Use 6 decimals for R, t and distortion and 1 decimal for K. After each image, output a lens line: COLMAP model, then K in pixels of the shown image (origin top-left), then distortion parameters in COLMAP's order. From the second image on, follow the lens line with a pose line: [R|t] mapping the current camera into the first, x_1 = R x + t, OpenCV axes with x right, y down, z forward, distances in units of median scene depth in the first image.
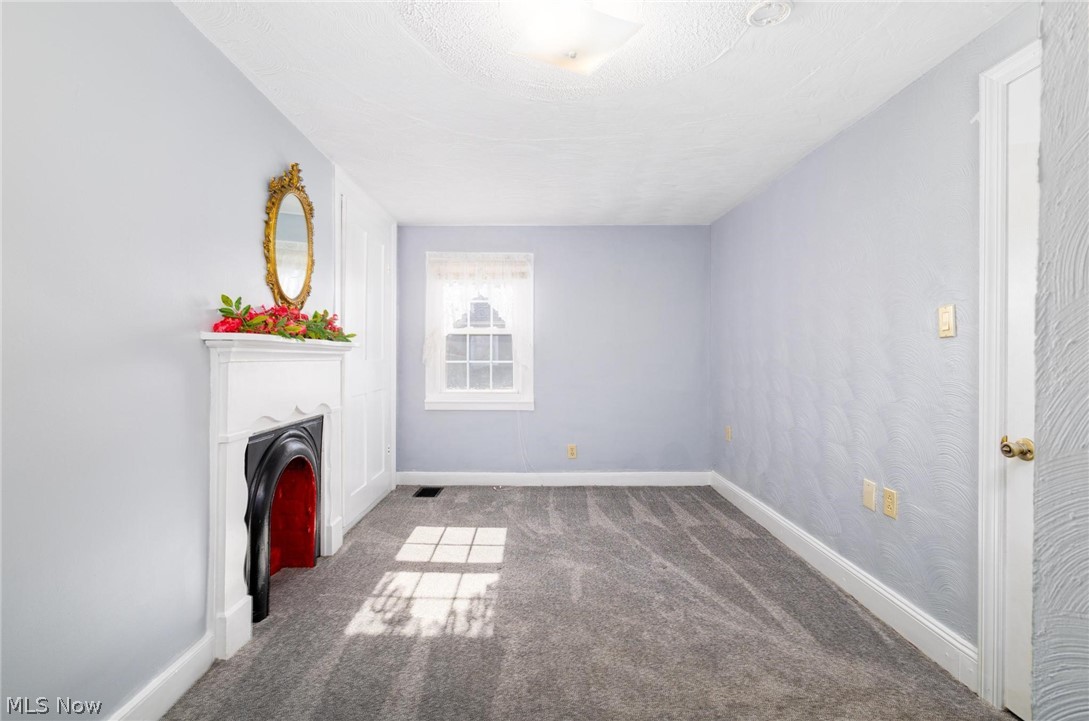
lens RADIAL K [[501.2, 0, 538.7], [0, 501.2, 354.4], [0, 0, 1]] dist [0.005182, 0.000783]
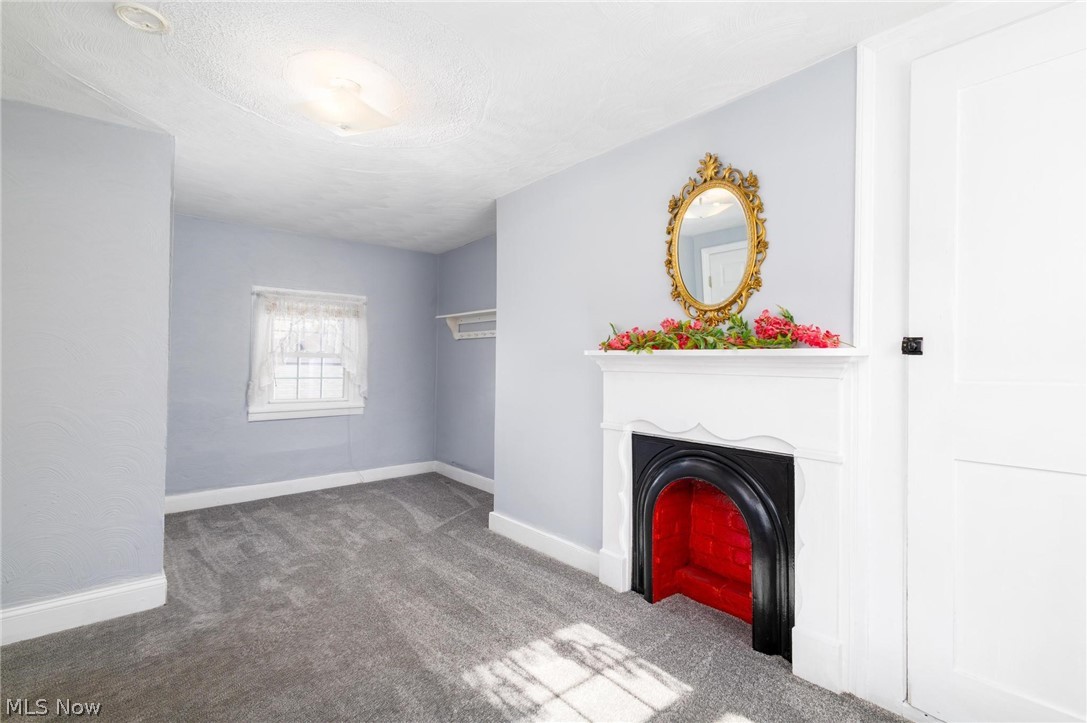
lens RADIAL K [[500.3, 0, 537.7], [0, 500.3, 355.4], [0, 0, 1]] dist [0.005182, 0.000783]
pose [[-0.786218, -0.010567, -0.617859, 0.328715], [-0.007579, 0.999943, -0.007458, -0.011017], [0.617903, -0.001181, -0.786253, 1.622956]]
